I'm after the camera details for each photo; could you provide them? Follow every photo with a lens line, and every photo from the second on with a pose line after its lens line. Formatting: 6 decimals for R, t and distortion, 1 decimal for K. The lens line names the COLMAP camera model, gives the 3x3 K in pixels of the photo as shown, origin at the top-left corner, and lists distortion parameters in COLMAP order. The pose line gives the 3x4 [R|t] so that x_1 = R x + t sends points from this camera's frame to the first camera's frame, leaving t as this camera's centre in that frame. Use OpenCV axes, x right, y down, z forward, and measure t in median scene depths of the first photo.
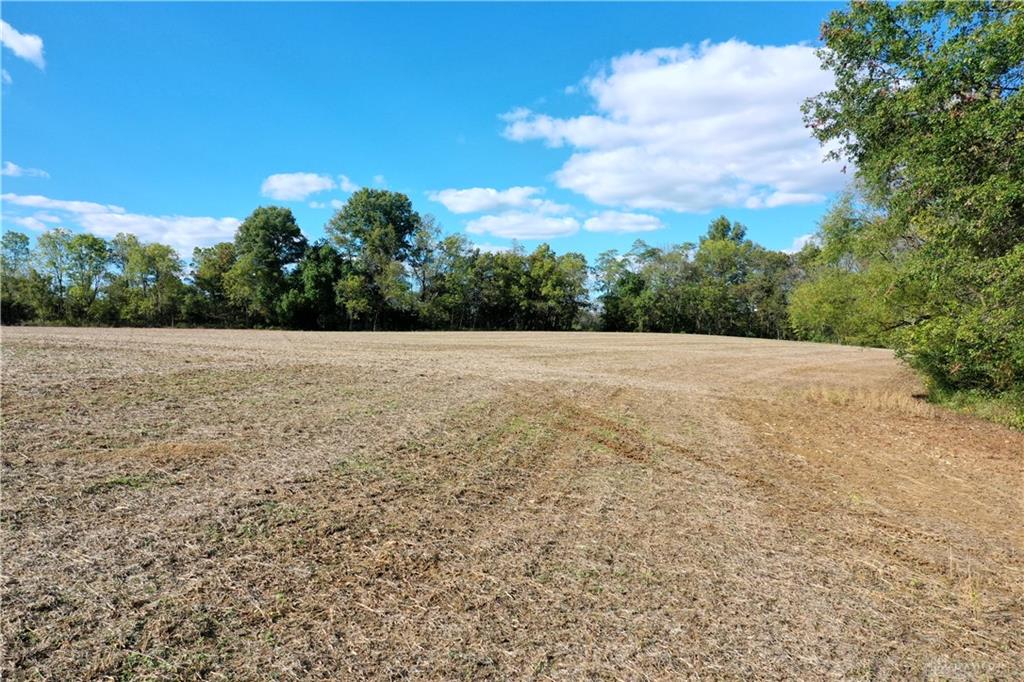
lens RADIAL K [[820.1, 0, 506.6], [0, 820.1, 348.1], [0, 0, 1]] dist [0.002475, -0.003282]
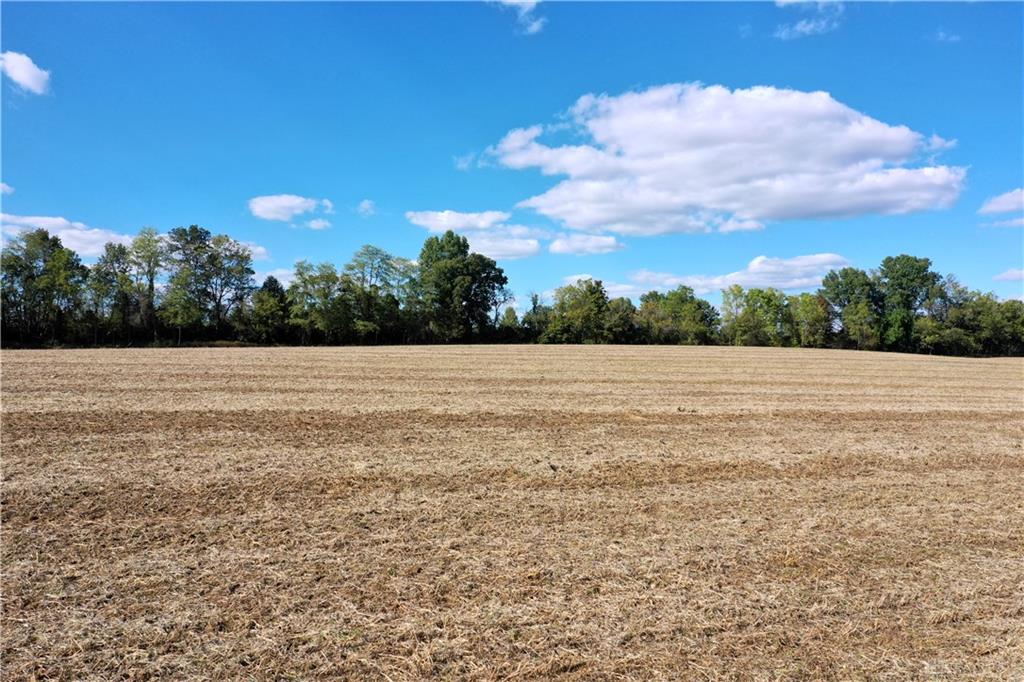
lens RADIAL K [[820.1, 0, 498.6], [0, 820.1, 338.2], [0, 0, 1]] dist [0.002475, -0.003282]
pose [[0.994652, 0.006340, 0.103085, -0.104309], [-0.003074, 0.999489, -0.031812, -0.000259], [-0.103235, 0.031325, 0.994164, -0.037894]]
